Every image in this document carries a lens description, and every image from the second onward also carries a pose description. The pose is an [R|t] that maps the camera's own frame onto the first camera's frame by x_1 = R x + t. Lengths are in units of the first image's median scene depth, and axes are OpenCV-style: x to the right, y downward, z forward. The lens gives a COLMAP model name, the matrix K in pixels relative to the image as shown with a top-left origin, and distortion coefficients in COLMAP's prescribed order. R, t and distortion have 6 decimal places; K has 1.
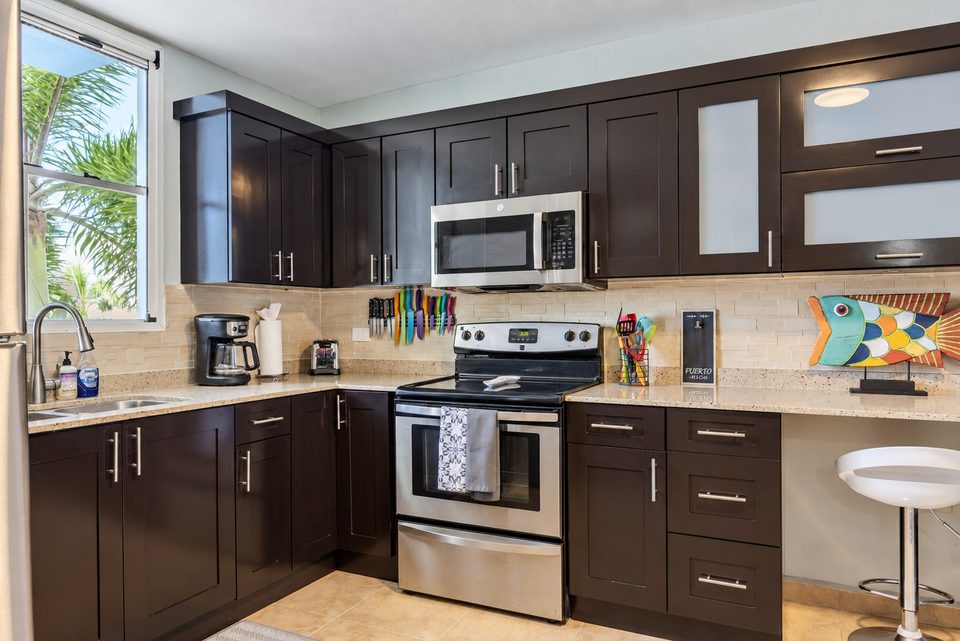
lens RADIAL K [[661.2, 0, 452.4], [0, 661.2, 319.1], [0, 0, 1]] dist [0.008126, 0.002697]
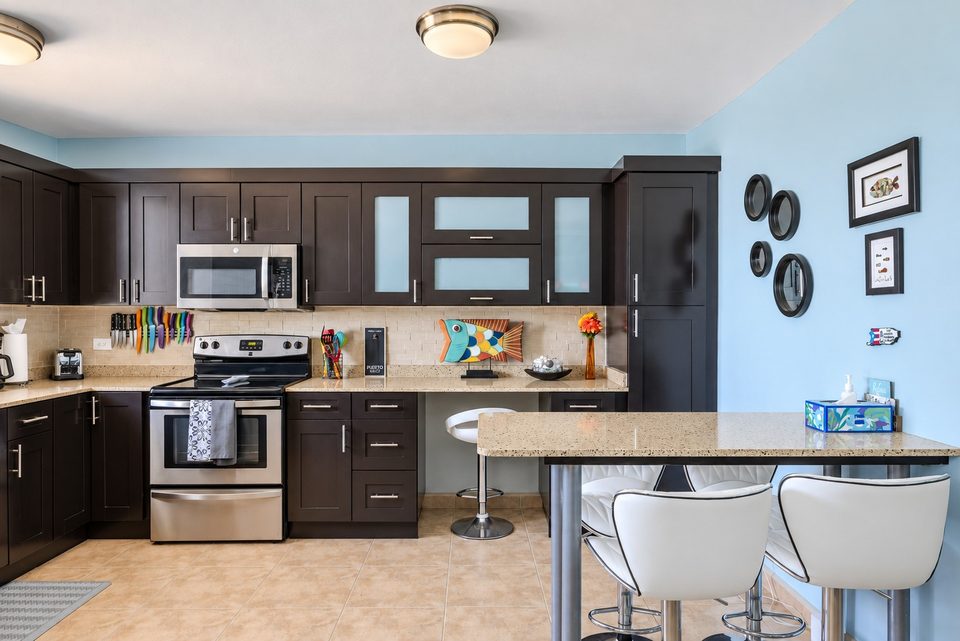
lens RADIAL K [[633.0, 0, 480.0], [0, 633.0, 320.5], [0, 0, 1]] dist [0.000526, 0.002481]
pose [[0.884325, 0.004291, 0.466853, -0.090493], [-0.008373, 0.999943, 0.006670, -0.040488], [-0.466797, -0.009807, 0.884310, -0.387044]]
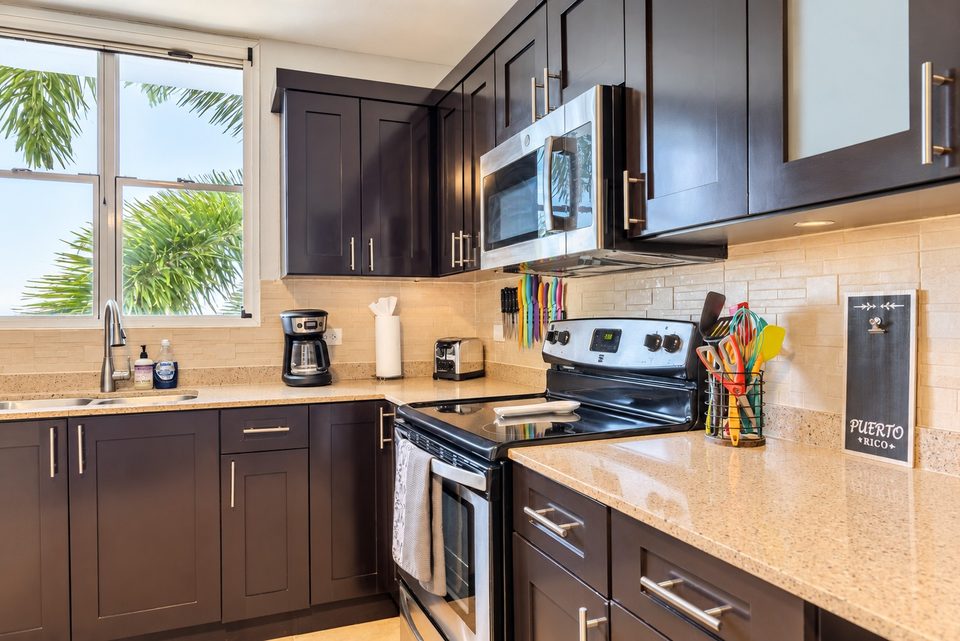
lens RADIAL K [[633.0, 0, 480.0], [0, 633.0, 320.5], [0, 0, 1]] dist [0.000526, 0.002481]
pose [[0.757192, 0.003375, -0.653184, 0.449060], [0.004615, 0.999934, 0.010516, -0.000377], [0.653176, -0.010977, 0.757126, 0.504118]]
